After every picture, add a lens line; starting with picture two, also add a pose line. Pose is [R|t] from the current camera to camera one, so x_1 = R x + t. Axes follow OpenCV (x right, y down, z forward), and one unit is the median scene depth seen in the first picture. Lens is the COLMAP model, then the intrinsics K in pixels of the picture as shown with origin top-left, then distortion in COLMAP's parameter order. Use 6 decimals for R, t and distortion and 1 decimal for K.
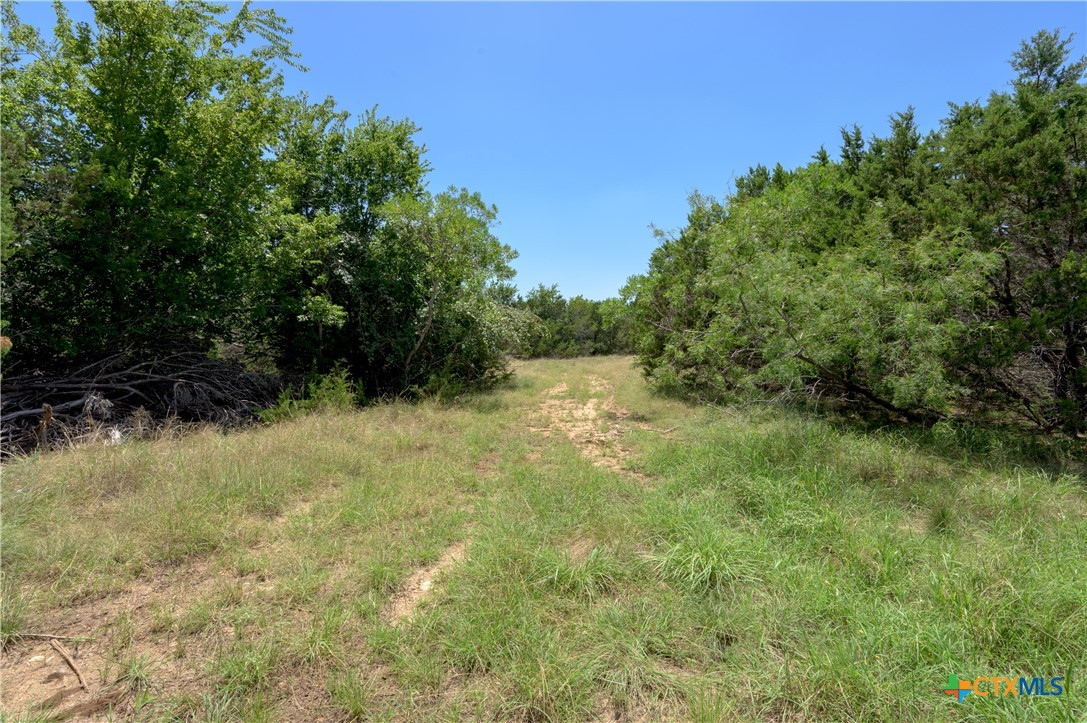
lens RADIAL K [[533.1, 0, 542.2], [0, 533.1, 361.9], [0, 0, 1]] dist [0.000156, 0.000002]
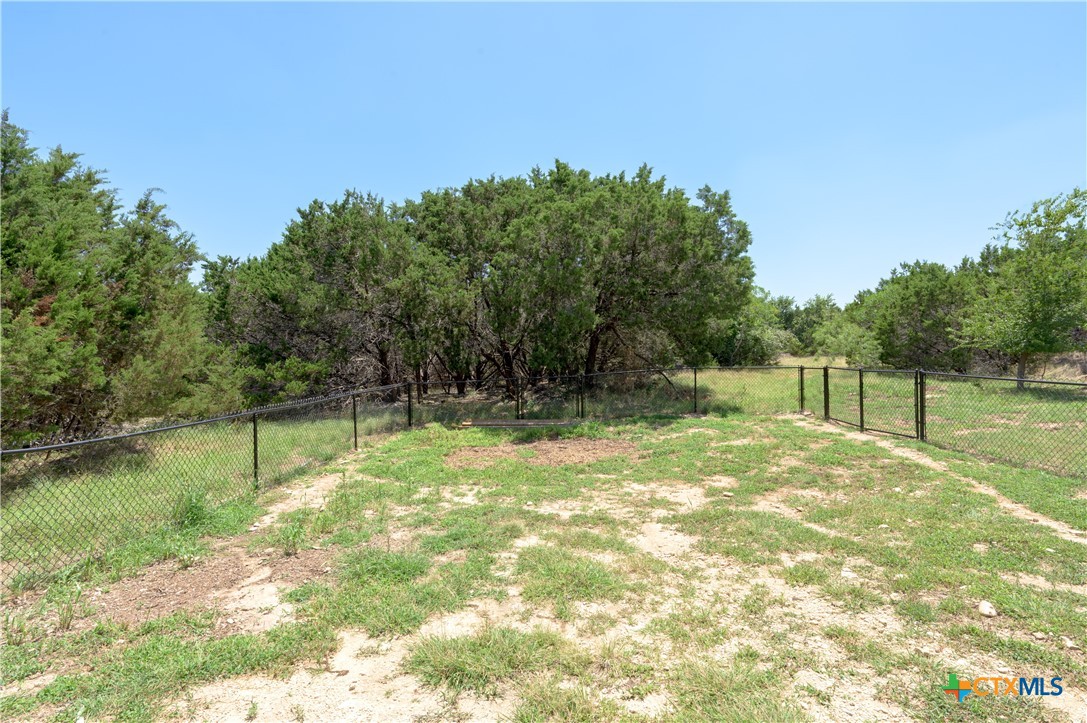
lens RADIAL K [[556.7, 0, 540.1], [0, 556.7, 361.2], [0, 0, 1]] dist [0.002350, 0.000145]
pose [[0.879180, -0.003542, -0.476477, 0.166242], [0.002629, 0.999993, -0.002583, 0.021629], [0.476483, 0.001018, 0.879183, -1.427177]]
